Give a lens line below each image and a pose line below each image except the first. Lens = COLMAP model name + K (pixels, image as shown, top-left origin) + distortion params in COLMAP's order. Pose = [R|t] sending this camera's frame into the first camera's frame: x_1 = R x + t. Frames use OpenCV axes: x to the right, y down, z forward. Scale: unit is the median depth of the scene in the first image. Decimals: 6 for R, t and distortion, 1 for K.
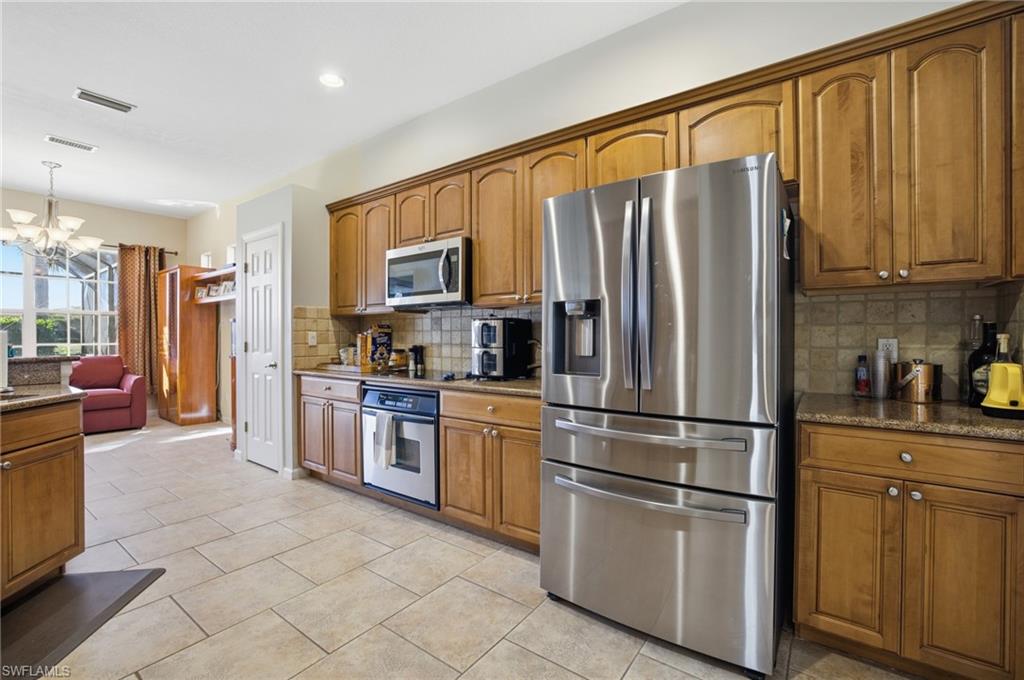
lens RADIAL K [[452.8, 0, 514.6], [0, 452.8, 339.3], [0, 0, 1]] dist [-0.017853, 0.001127]
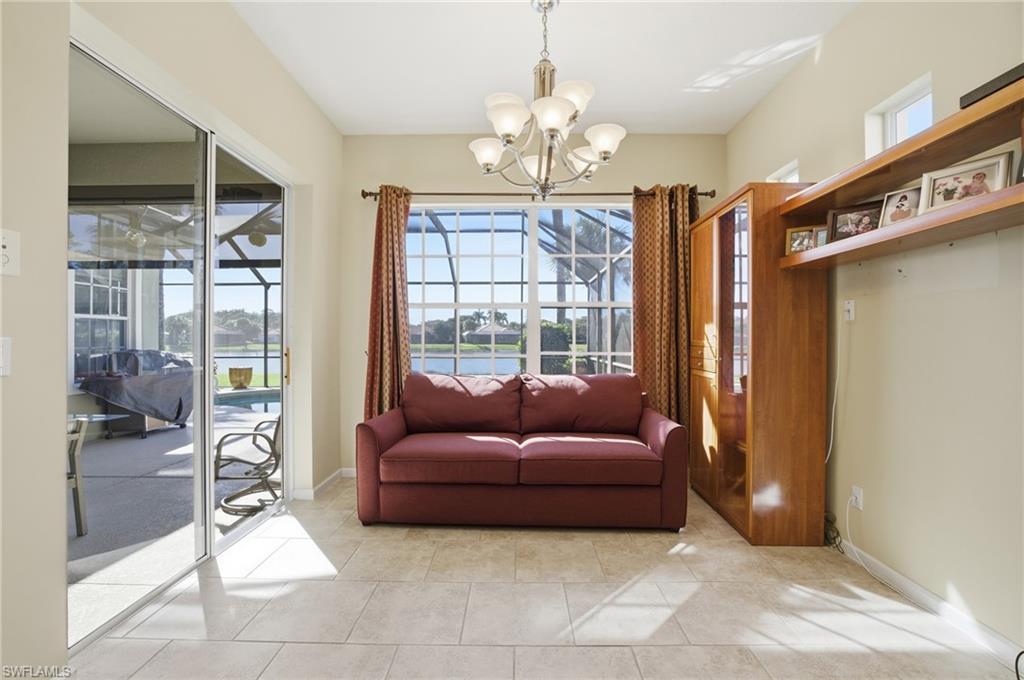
lens RADIAL K [[452.8, 0, 511.8], [0, 452.8, 339.7], [0, 0, 1]] dist [-0.017853, 0.001127]
pose [[0.586493, -0.000612, -0.809954, -0.479794], [0.002407, 0.999997, 0.000987, -0.010551], [0.809950, -0.002529, 0.586493, 0.498982]]
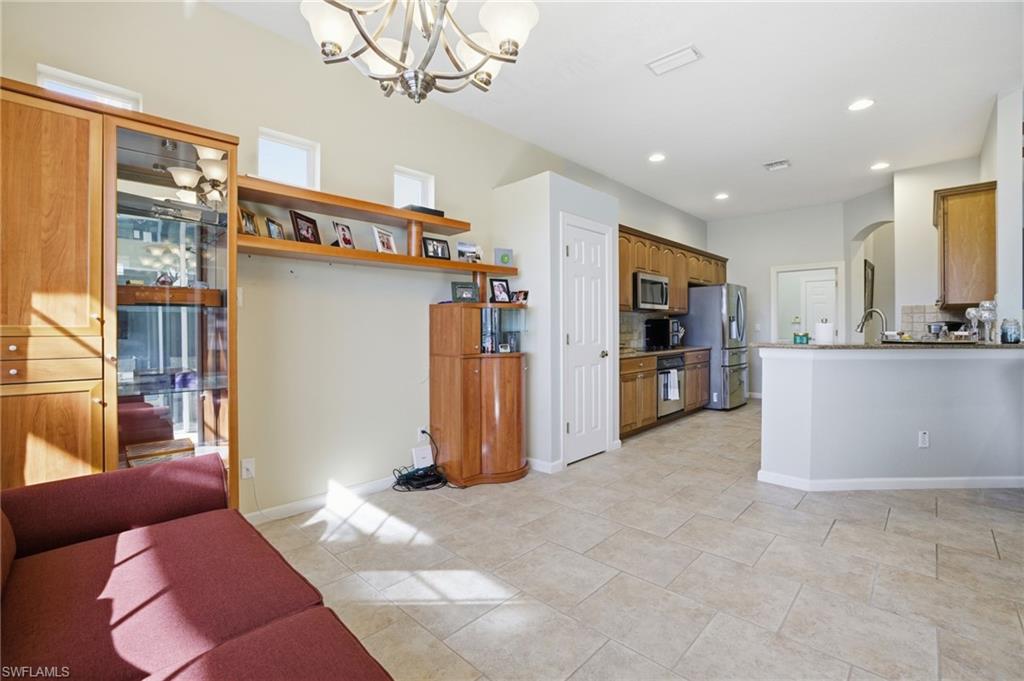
lens RADIAL K [[452.8, 0, 517.7], [0, 452.8, 332.3], [0, 0, 1]] dist [-0.017853, 0.001127]
pose [[0.113776, -0.020565, 0.993294, -1.052687], [0.001097, 0.999788, 0.020574, -0.010736], [-0.993506, -0.001251, 0.113775, 0.677895]]
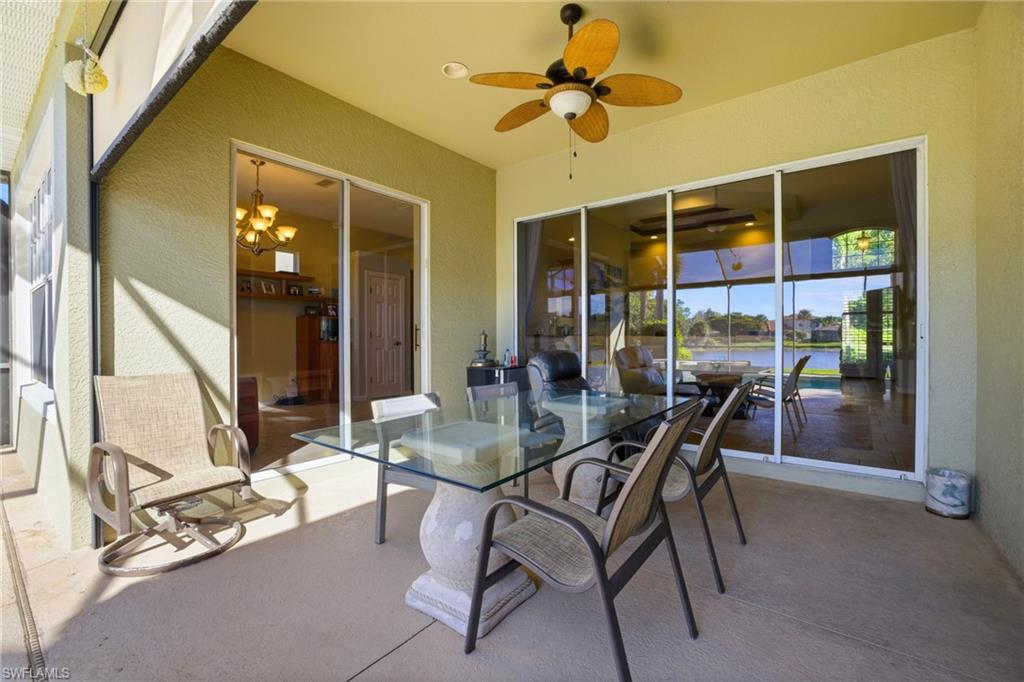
lens RADIAL K [[452.8, 0, 515.1], [0, 452.8, 339.8], [0, 0, 1]] dist [-0.017853, 0.001127]
pose [[0.033812, -0.007778, 0.999398, -1.314380], [0.001174, 0.999969, 0.007743, 0.001388], [-0.999428, 0.000912, 0.033820, 0.485483]]
